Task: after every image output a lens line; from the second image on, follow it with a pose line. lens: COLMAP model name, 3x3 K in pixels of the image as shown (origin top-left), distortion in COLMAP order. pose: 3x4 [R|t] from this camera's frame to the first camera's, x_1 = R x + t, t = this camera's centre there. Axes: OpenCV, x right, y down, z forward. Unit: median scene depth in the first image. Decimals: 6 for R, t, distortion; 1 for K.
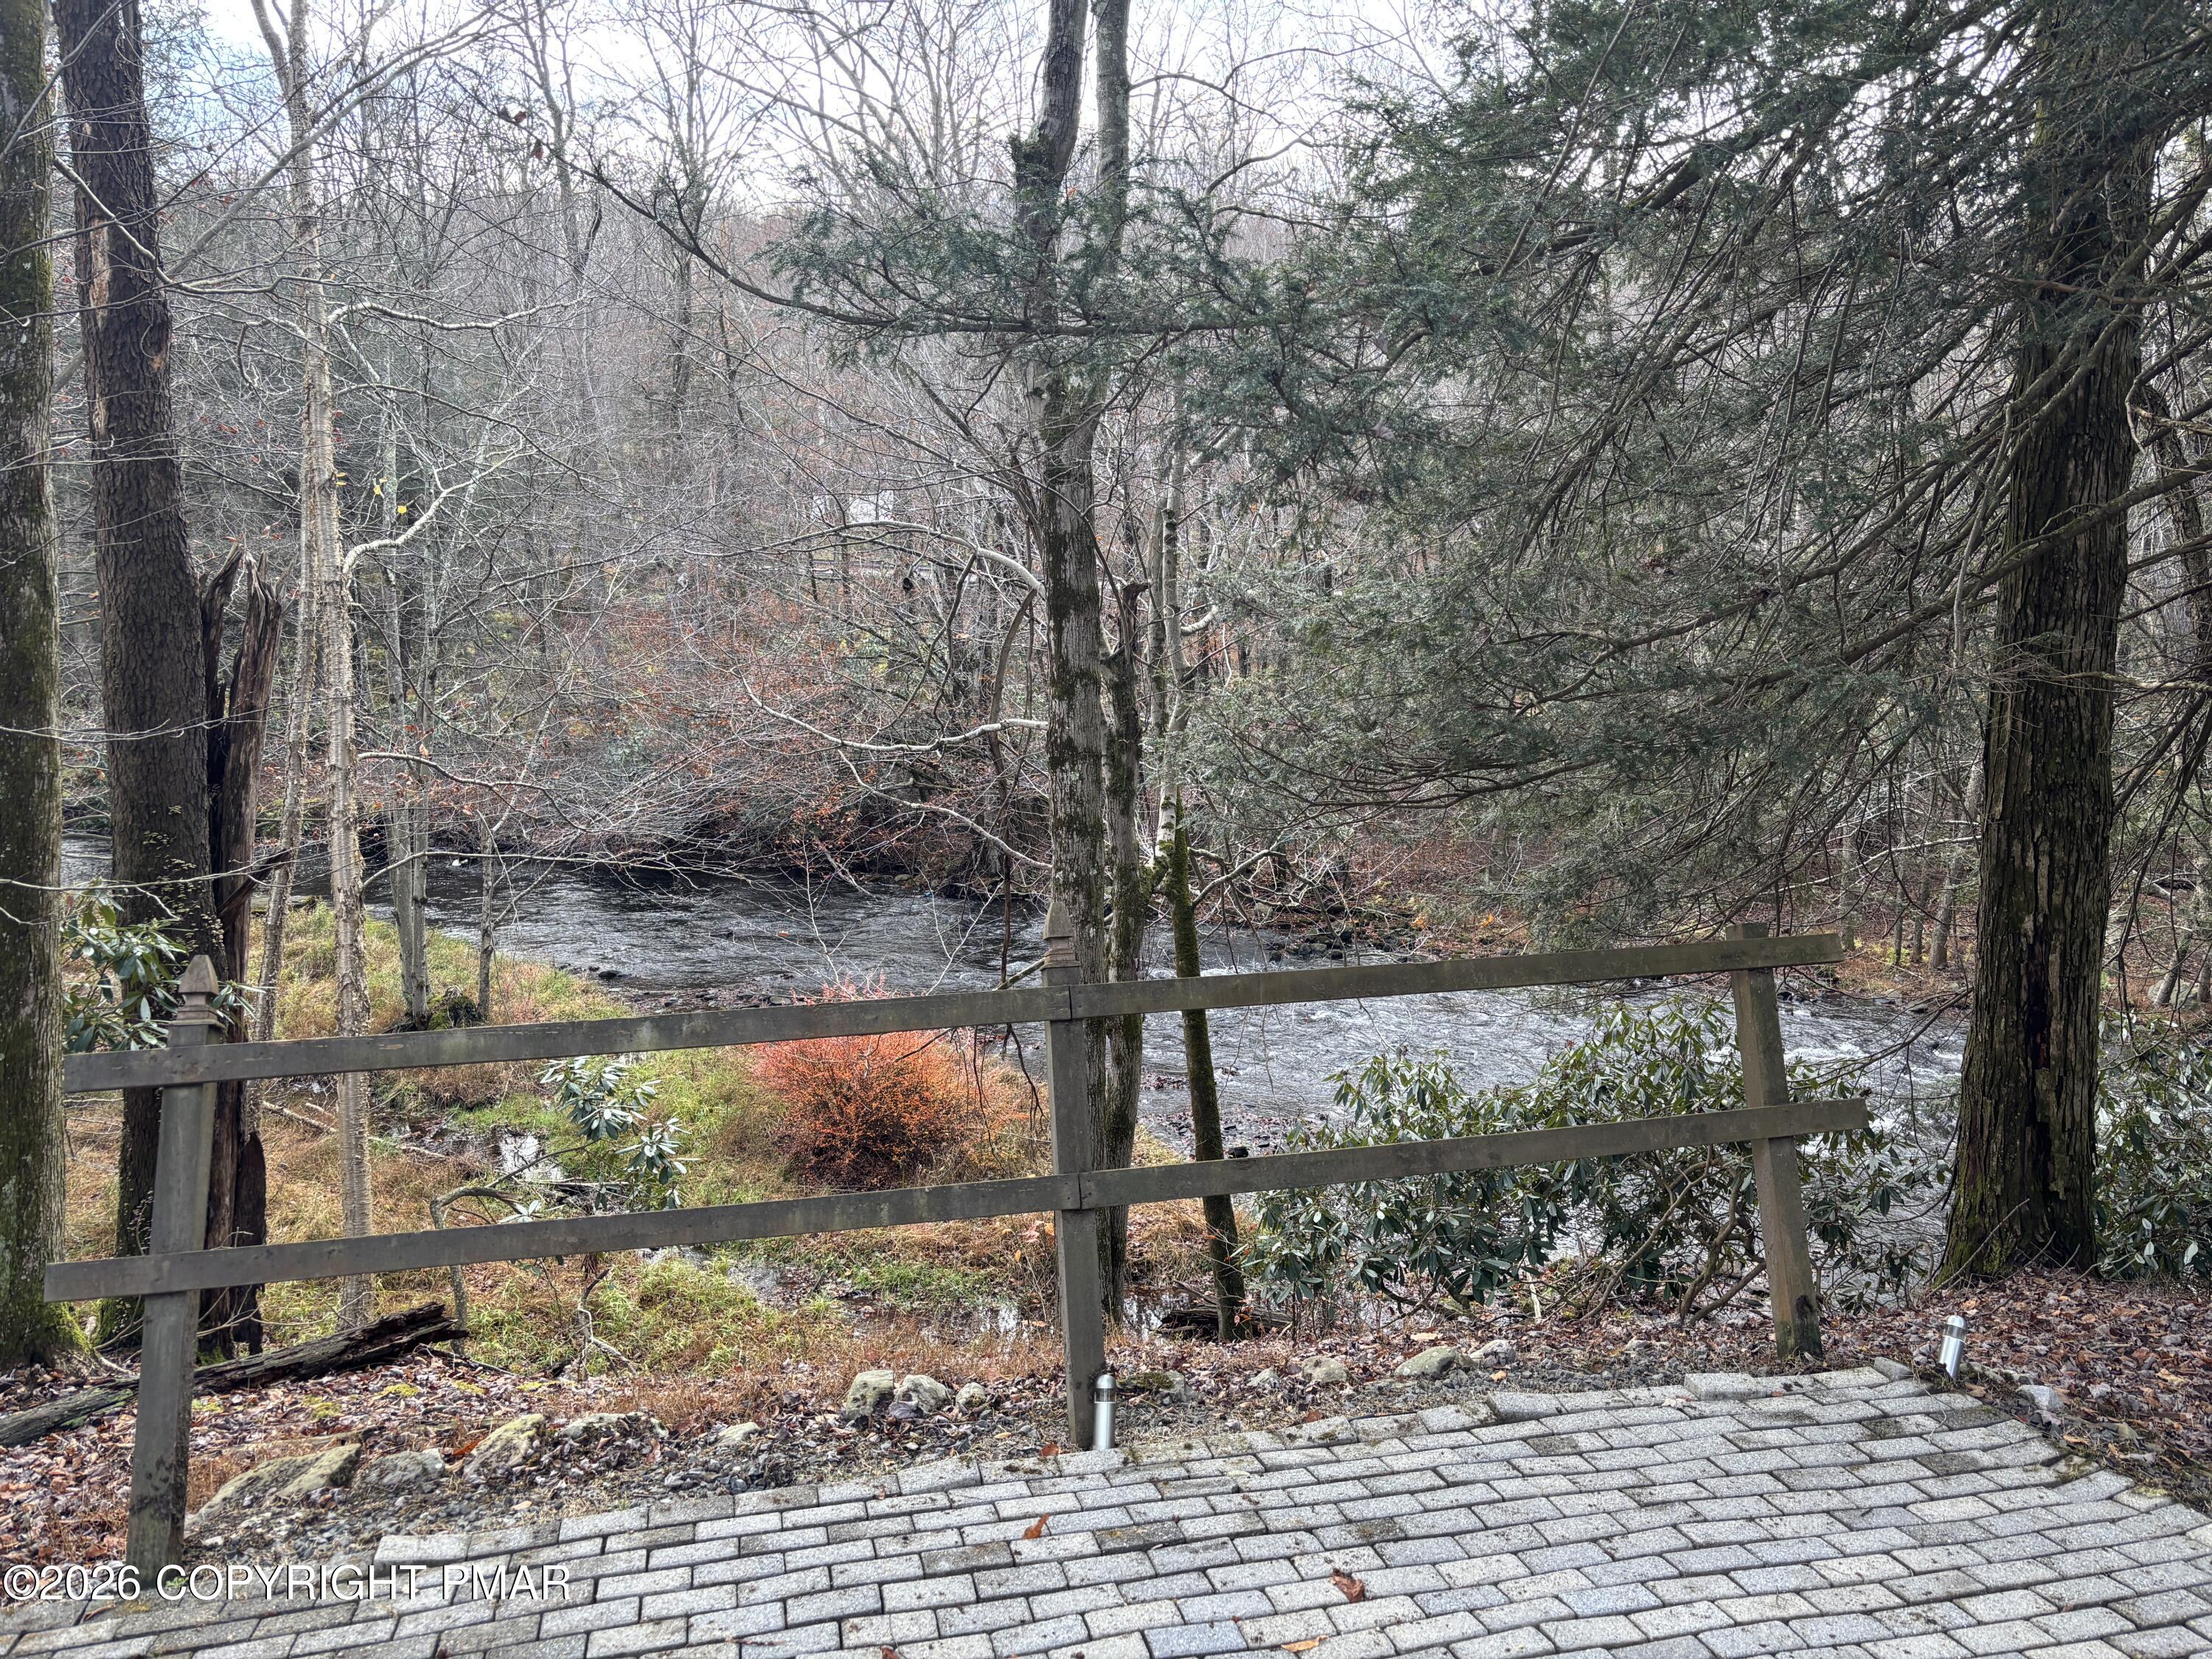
lens RADIAL K [[1676.2, 0, 1106.0], [0, 1676.2, 829.5], [0, 0, 1]] dist [0.062517, -0.062219]
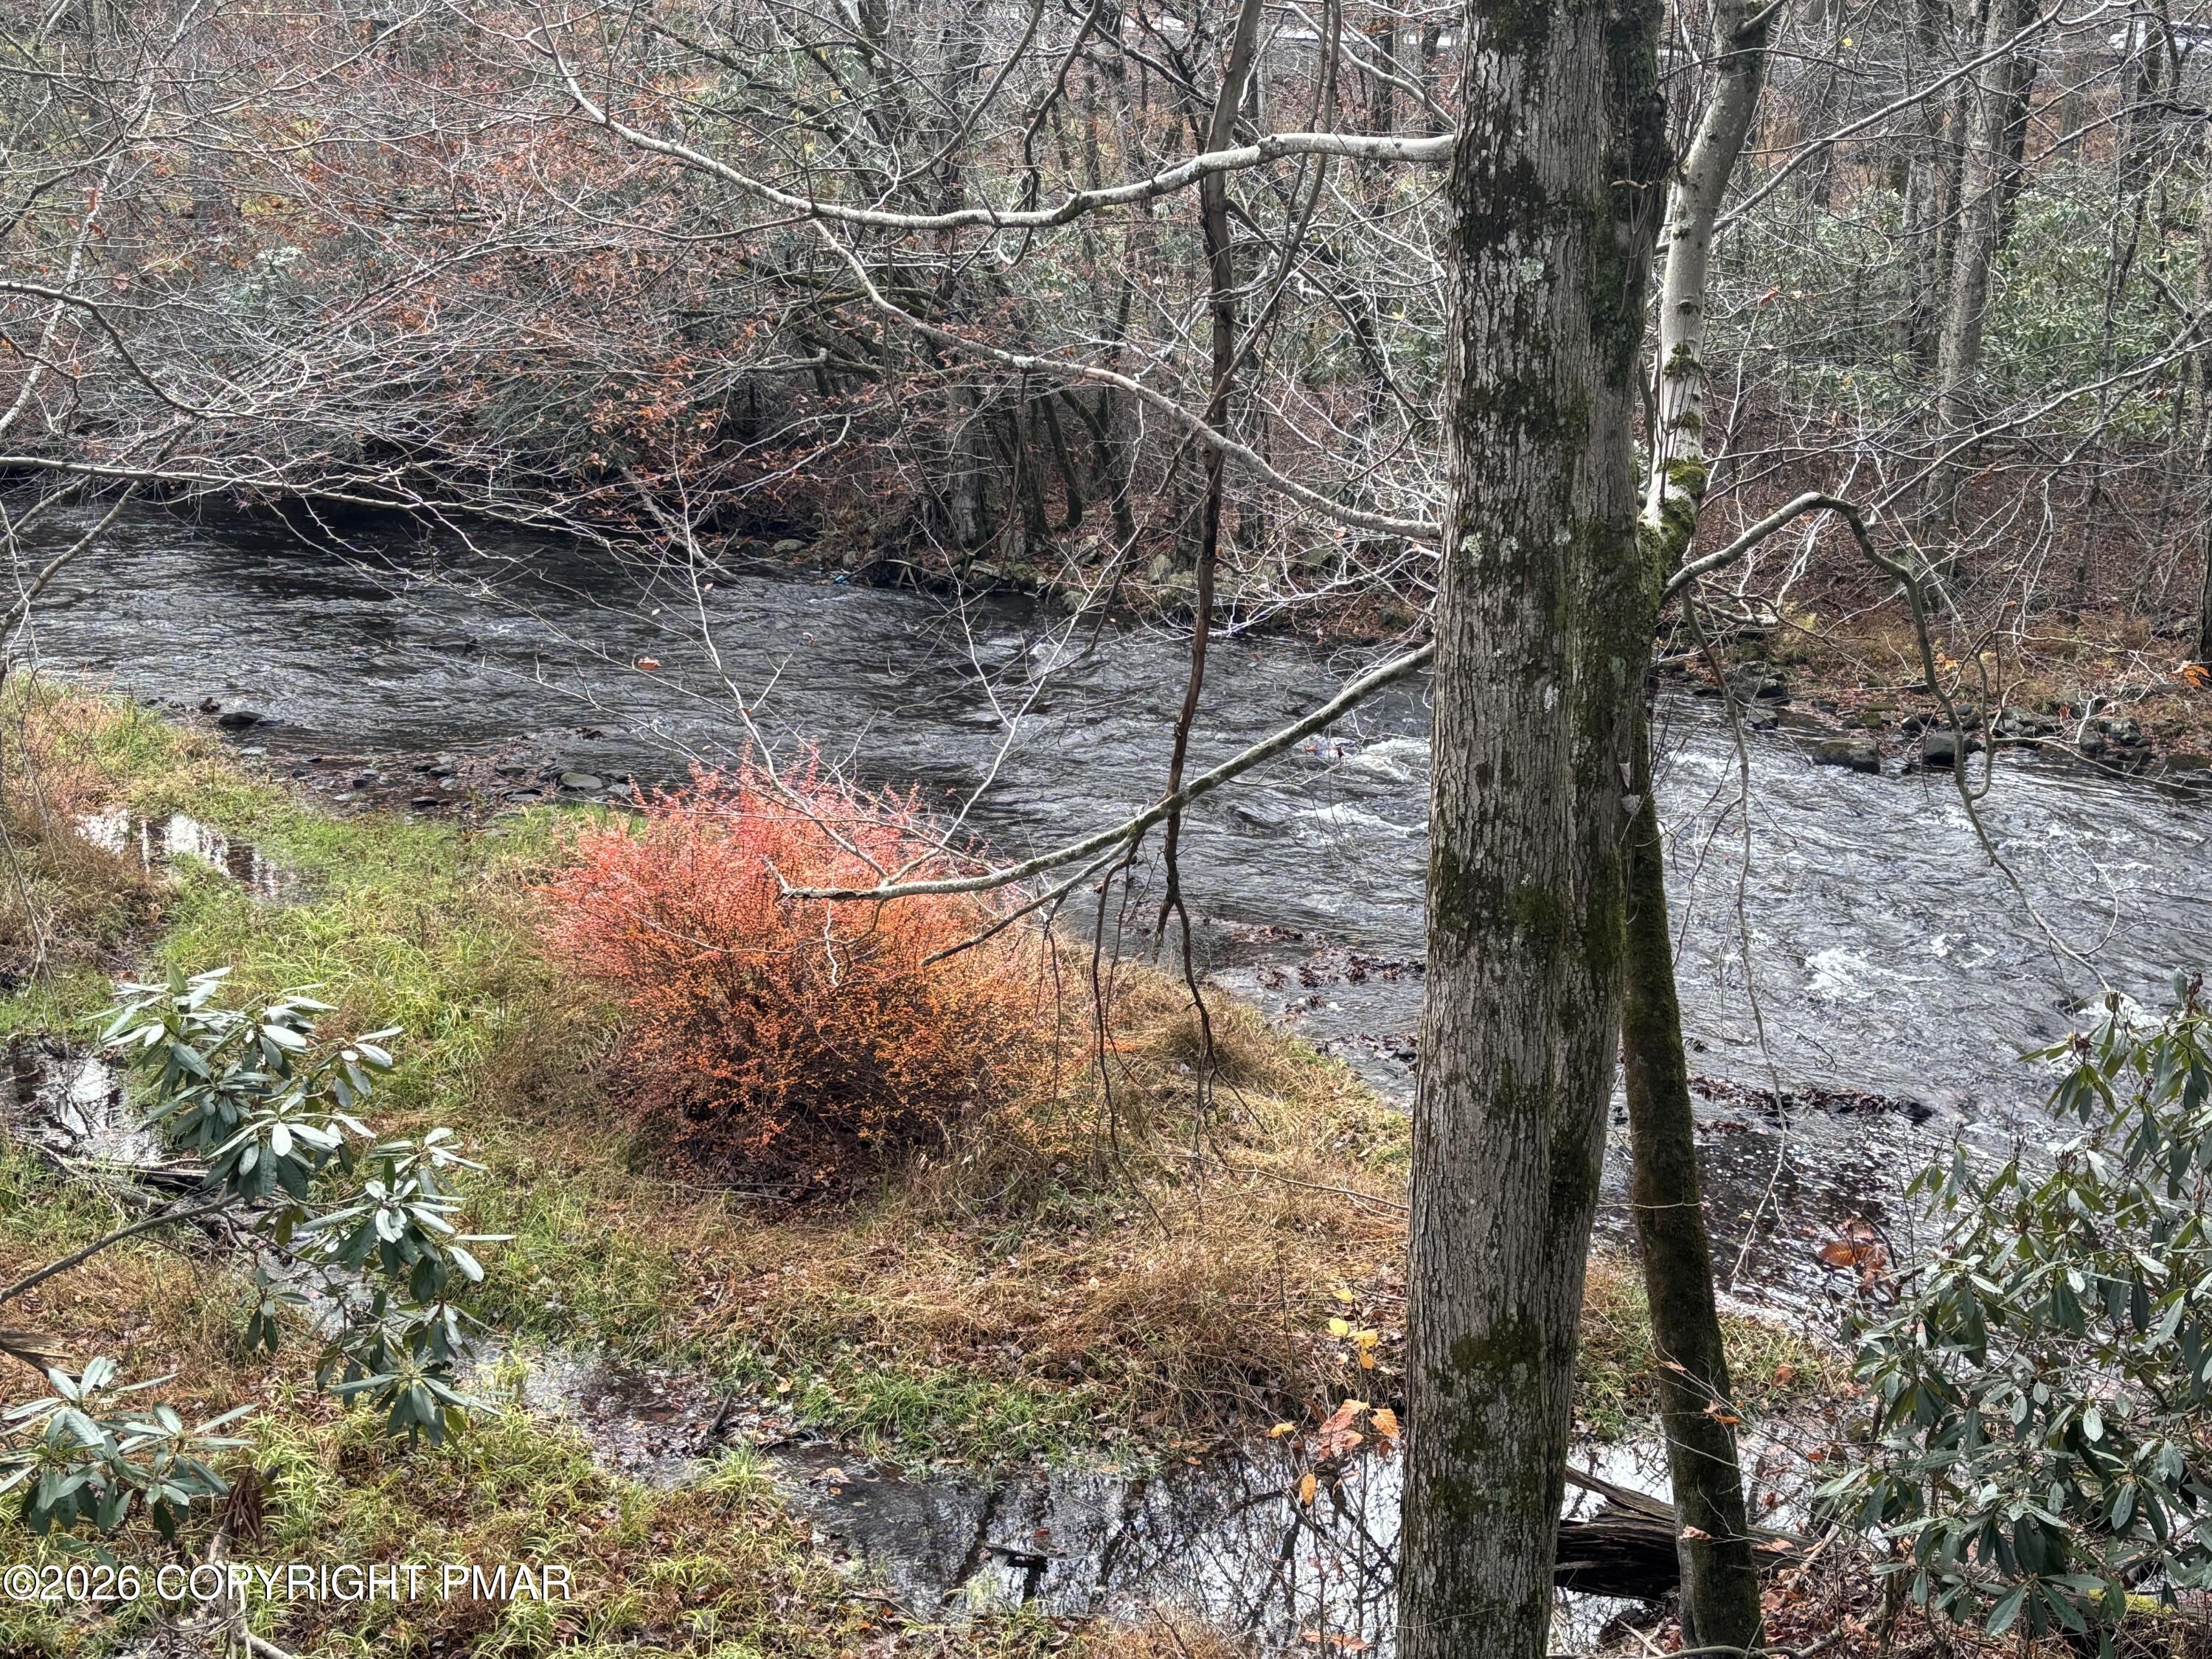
lens RADIAL K [[2755.4, 0, 1110.8], [0, 2755.4, 859.0], [0, 0, 1]] dist [0.236294, -0.890220]
pose [[0.999575, 0.019550, 0.021645, -0.081145], [-0.022337, 0.990309, 0.137076, 0.009374], [-0.018755, -0.137501, 0.990324, 0.250321]]
